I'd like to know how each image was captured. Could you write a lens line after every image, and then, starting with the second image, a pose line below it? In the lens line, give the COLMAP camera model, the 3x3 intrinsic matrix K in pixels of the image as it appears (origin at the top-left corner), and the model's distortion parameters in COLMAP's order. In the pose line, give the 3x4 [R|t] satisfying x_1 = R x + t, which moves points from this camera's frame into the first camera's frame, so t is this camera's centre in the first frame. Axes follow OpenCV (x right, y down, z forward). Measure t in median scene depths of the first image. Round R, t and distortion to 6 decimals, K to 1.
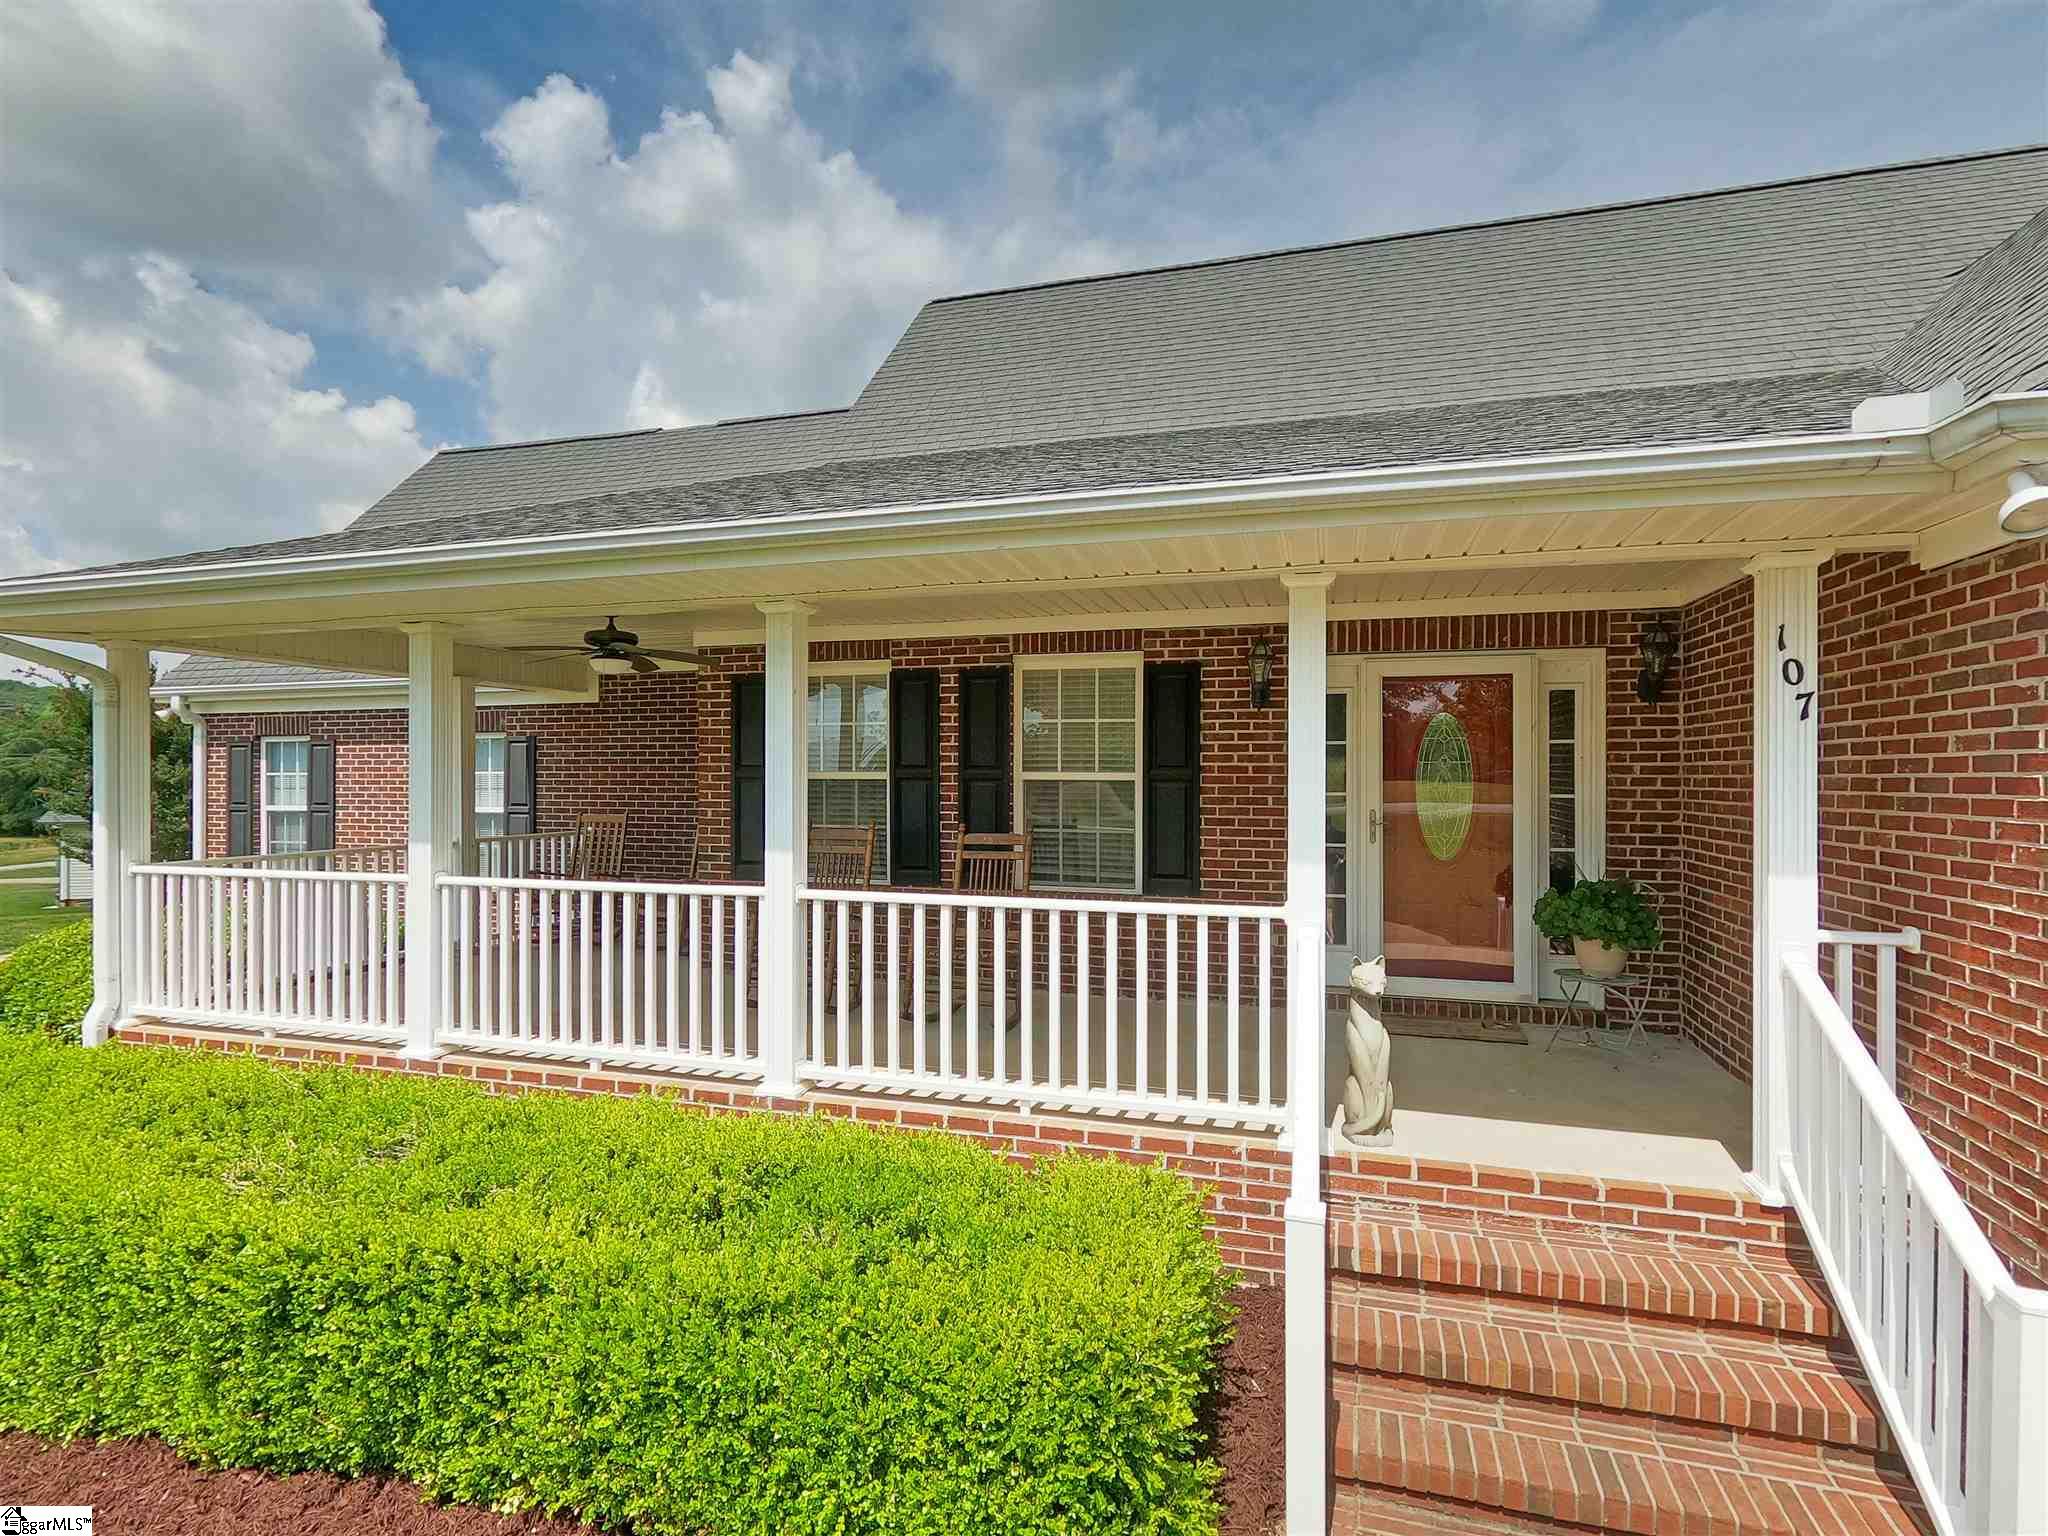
lens RADIAL K [[1005.4, 0, 1026.9], [0, 1005.4, 775.5], [0, 0, 1]] dist [-0.001958, -0.000997]
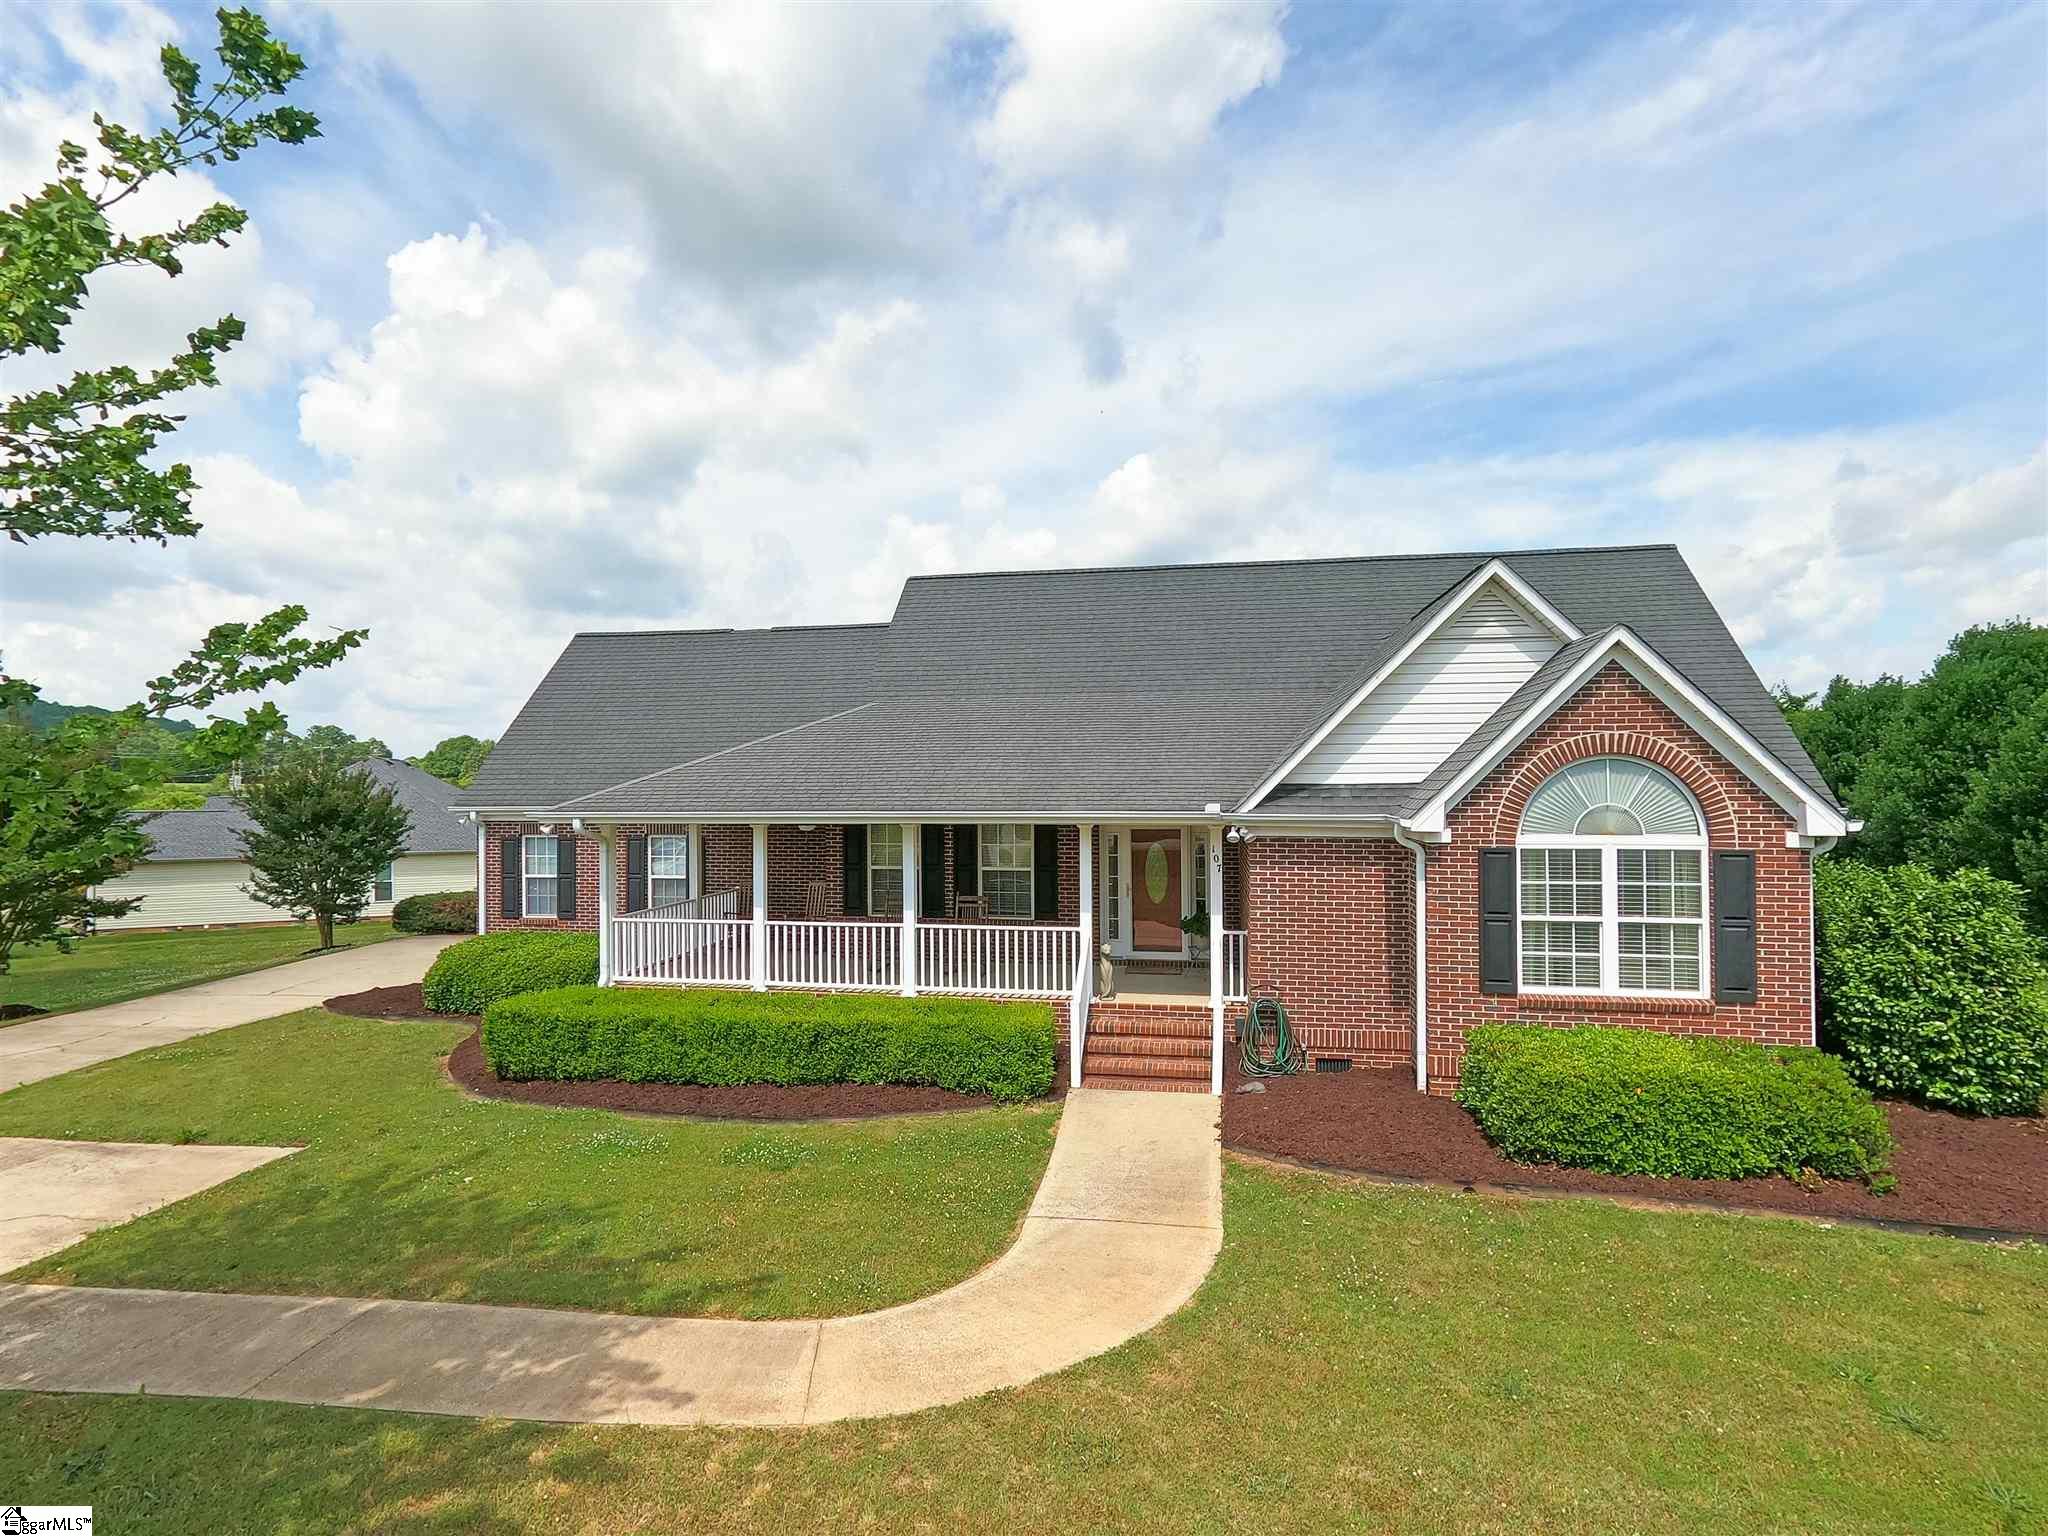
lens RADIAL K [[1005.4, 0, 1025.5], [0, 1005.4, 767.7], [0, 0, 1]] dist [-0.001958, -0.000997]
pose [[0.993704, -0.008125, 0.111740, -0.233651], [0.009210, 0.999915, -0.009192, -0.304812], [-0.111656, 0.010163, 0.993695, -1.891738]]
